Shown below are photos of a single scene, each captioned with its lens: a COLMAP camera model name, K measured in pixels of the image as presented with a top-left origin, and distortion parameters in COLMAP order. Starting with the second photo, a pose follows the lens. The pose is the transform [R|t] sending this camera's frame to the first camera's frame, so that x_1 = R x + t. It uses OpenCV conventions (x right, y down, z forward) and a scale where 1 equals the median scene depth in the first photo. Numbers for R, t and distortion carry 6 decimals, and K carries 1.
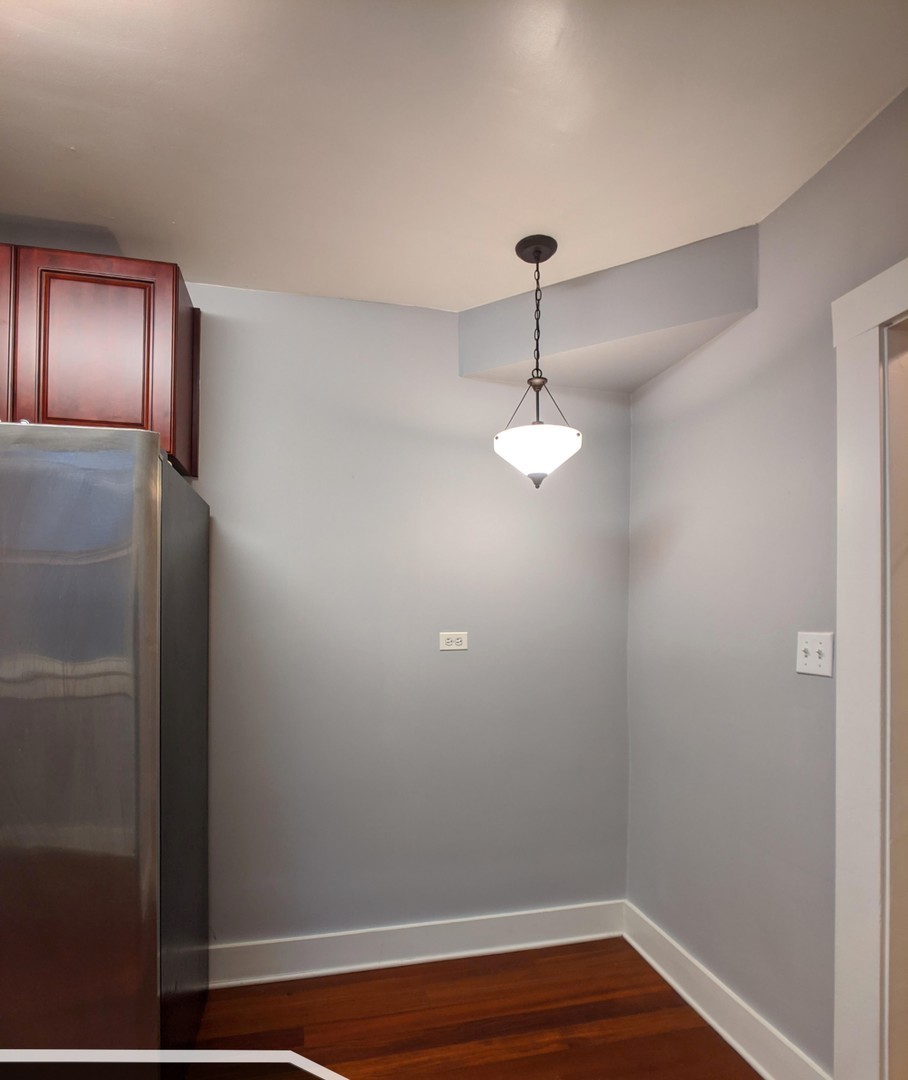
lens RADIAL K [[629.0, 0, 452.1], [0, 629.0, 612.5], [0, 0, 1]] dist [-0.000561, -0.000351]
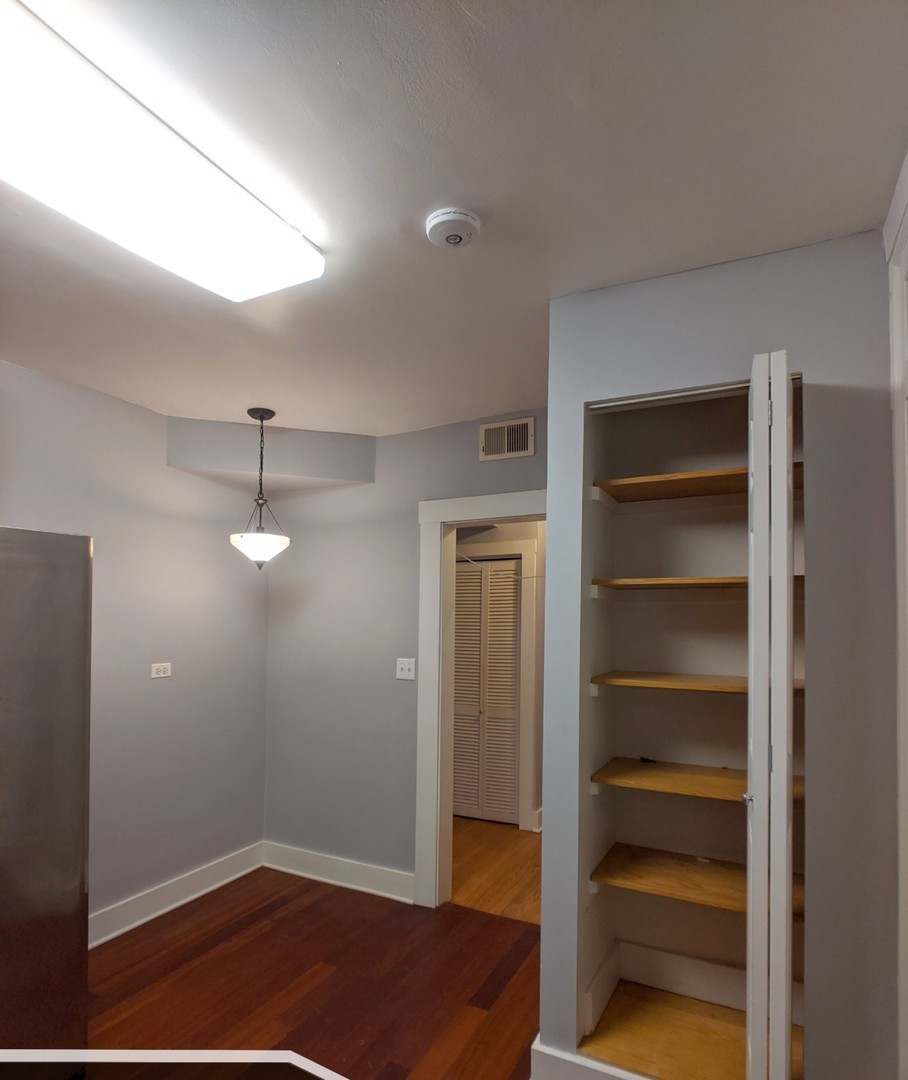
lens RADIAL K [[629.0, 0, 452.1], [0, 629.0, 612.5], [0, 0, 1]] dist [-0.000561, -0.000351]
pose [[0.647556, 0.009119, 0.761963, -0.732231], [-0.012184, 0.999924, -0.001613, -0.097385], [-0.761920, -0.008239, 0.647618, -0.356082]]
